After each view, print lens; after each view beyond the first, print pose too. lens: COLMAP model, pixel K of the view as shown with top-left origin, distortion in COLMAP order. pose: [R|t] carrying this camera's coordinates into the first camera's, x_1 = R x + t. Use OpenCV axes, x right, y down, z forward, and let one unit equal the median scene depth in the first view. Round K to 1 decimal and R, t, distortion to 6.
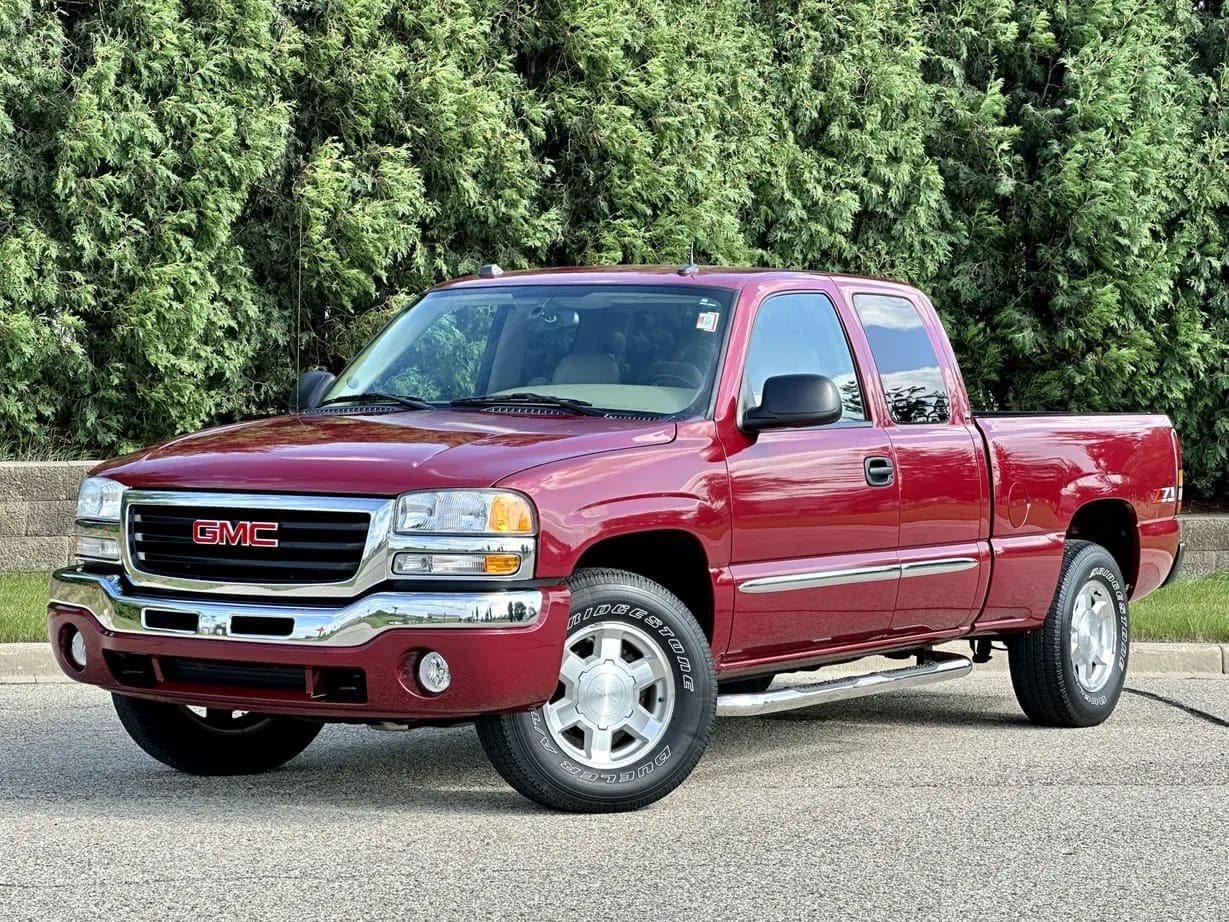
lens RADIAL K [[2956.2, 0, 612.1], [0, 2956.2, 482.7], [0, 0, 1]] dist [-0.262217, 6.572982]
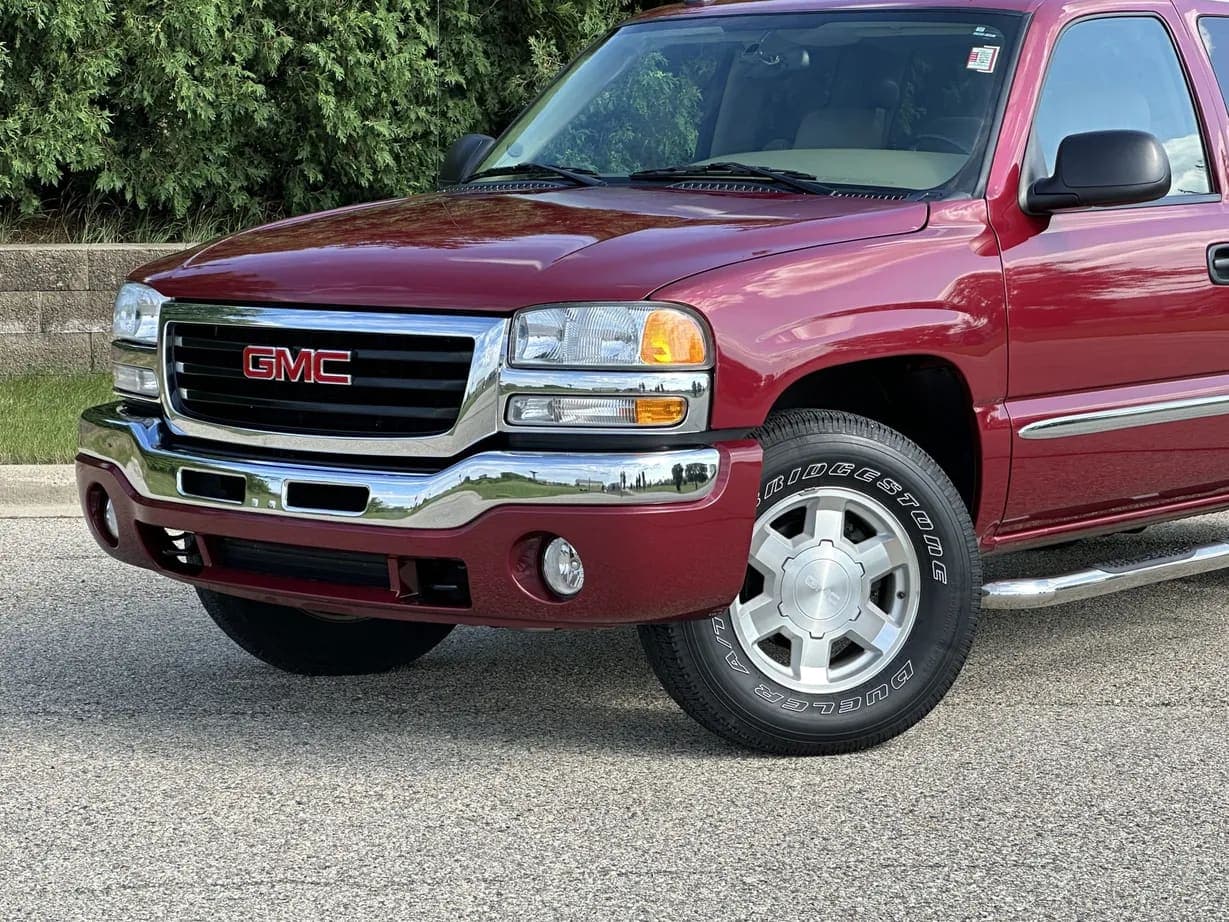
lens RADIAL K [[2956.2, 0, 612.1], [0, 2956.2, 482.7], [0, 0, 1]] dist [-0.262217, 6.572982]
pose [[0.991712, 0.003501, -0.128433, 0.038795], [0.006763, 0.996821, 0.079390, -0.010274], [0.128303, -0.079600, 0.988535, 0.292699]]
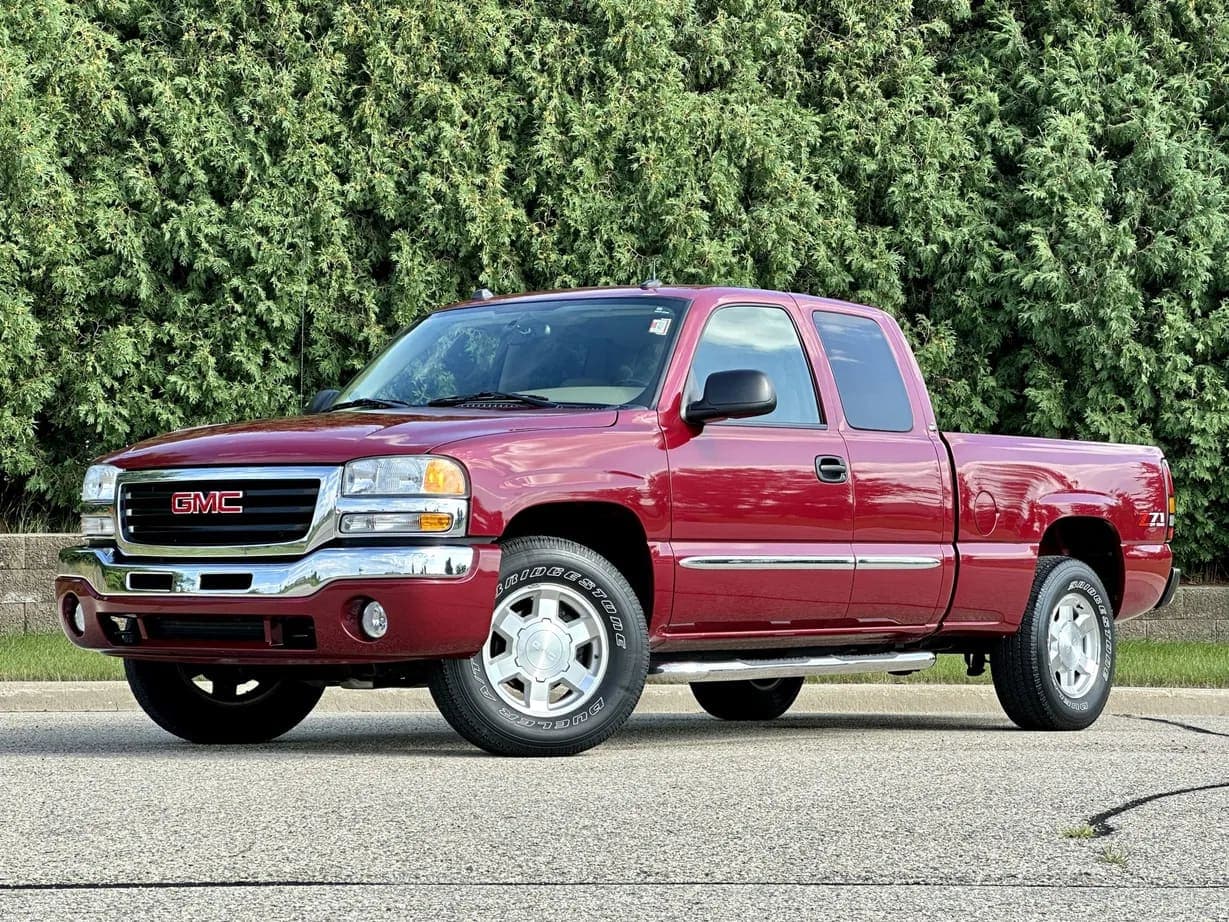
lens RADIAL K [[2956.2, 0, 612.1], [0, 2956.2, 482.7], [0, 0, 1]] dist [-0.262217, 6.572982]
pose [[0.996322, -0.010874, -0.084994, 0.116882], [0.005524, 0.998003, -0.062927, 0.078513], [0.085508, 0.062226, 0.994392, -0.095772]]
